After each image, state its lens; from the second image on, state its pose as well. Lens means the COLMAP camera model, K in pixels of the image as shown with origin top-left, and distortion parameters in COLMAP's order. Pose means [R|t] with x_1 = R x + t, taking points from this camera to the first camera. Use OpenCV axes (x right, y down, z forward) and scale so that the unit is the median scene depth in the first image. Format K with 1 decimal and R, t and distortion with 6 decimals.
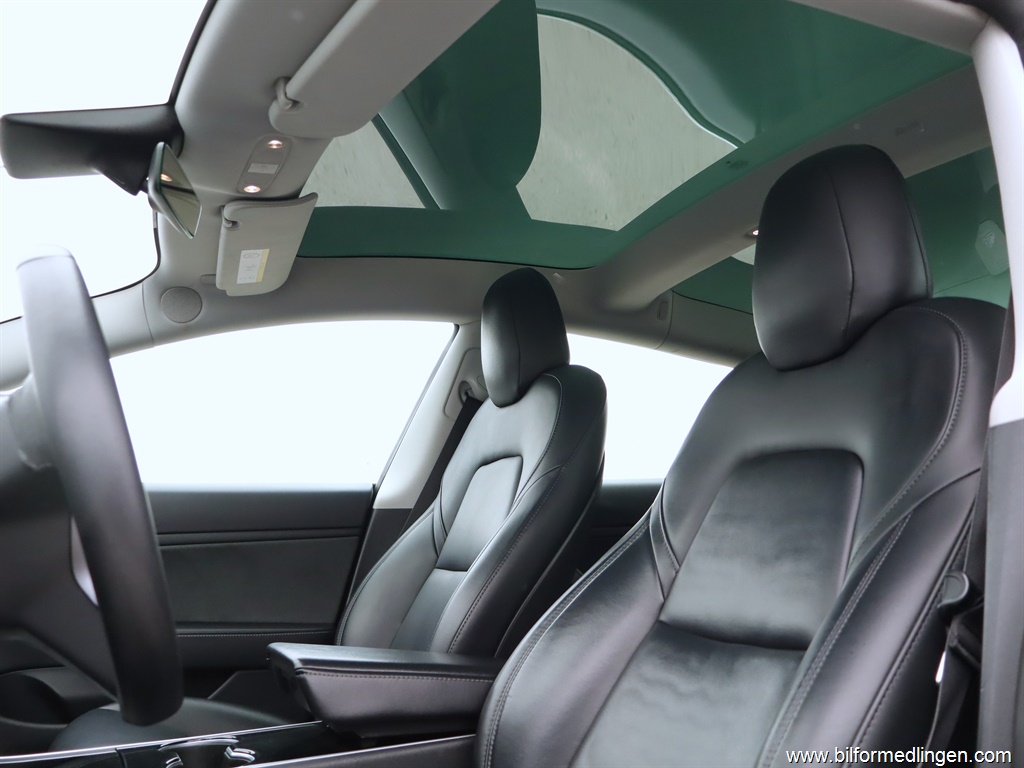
lens RADIAL K [[941.3, 0, 512.0], [0, 941.3, 384.0], [0, 0, 1]] dist [-0.006117, -0.098912]
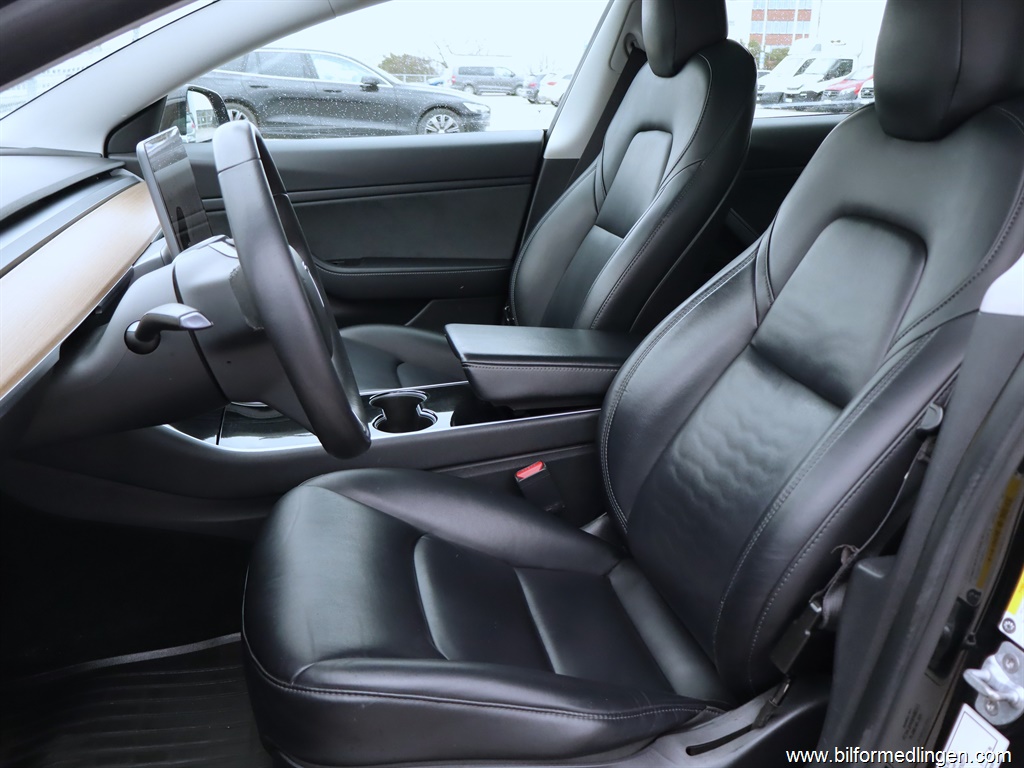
lens RADIAL K [[941.3, 0, 512.0], [0, 941.3, 384.0], [0, 0, 1]] dist [-0.006117, -0.098912]
pose [[0.976733, 0.065791, -0.204117, 0.064290], [0.038192, 0.883206, 0.467427, -0.167415], [0.211030, -0.464347, 0.860144, -0.077466]]
